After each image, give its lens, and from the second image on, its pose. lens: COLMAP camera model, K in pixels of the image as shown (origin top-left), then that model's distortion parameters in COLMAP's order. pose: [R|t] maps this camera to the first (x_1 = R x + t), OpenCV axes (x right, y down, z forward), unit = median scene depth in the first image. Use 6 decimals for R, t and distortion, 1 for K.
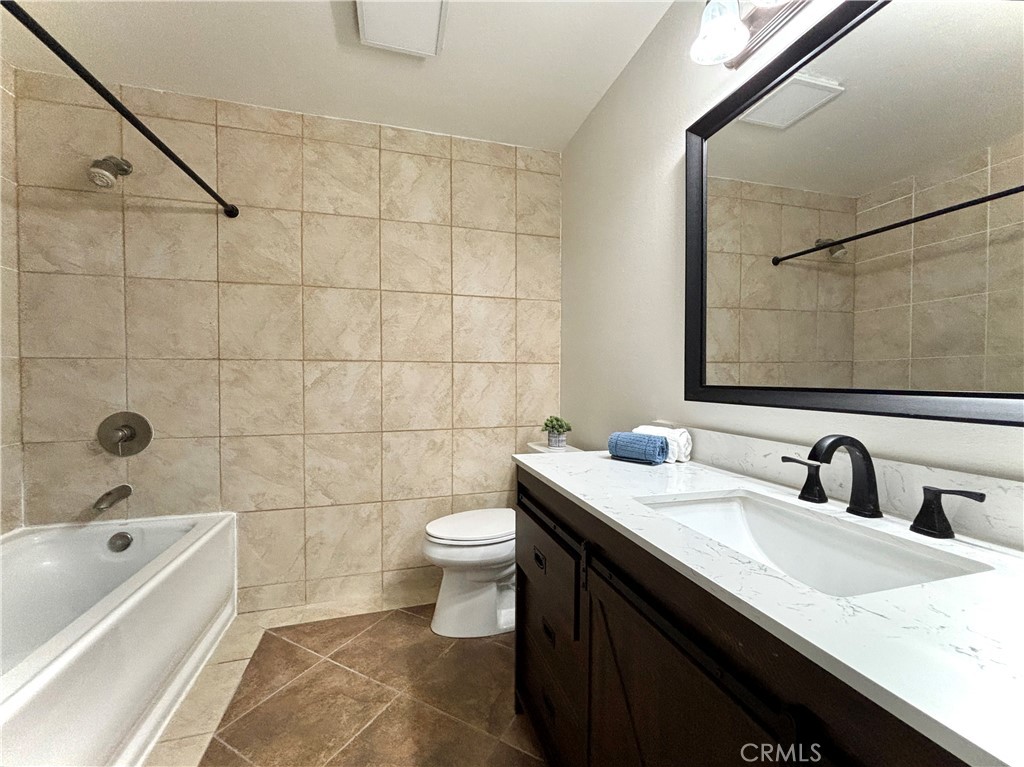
lens RADIAL K [[410.9, 0, 509.0], [0, 410.9, 384.7], [0, 0, 1]] dist [0.003306, -0.003201]
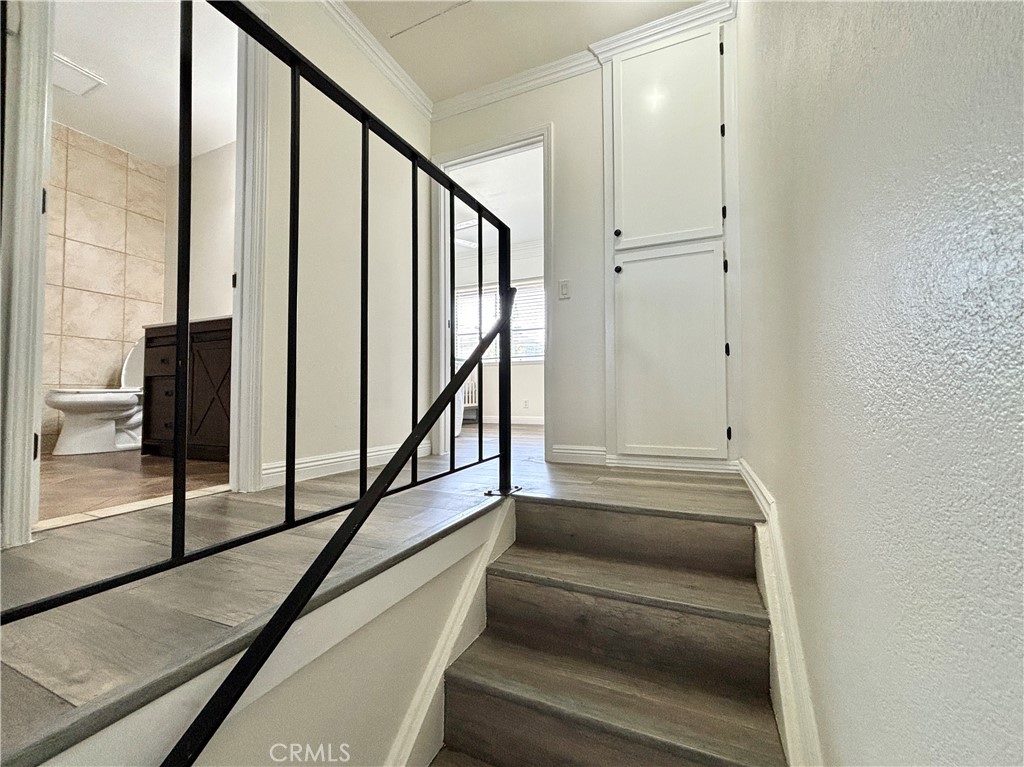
lens RADIAL K [[410.9, 0, 515.7], [0, 410.9, 388.9], [0, 0, 1]] dist [0.003306, -0.003201]
pose [[0.631800, 0.017208, 0.774940, -0.234340], [0.020660, 0.999025, -0.039028, 0.364391], [-0.774856, 0.040668, 0.630829, -1.000199]]
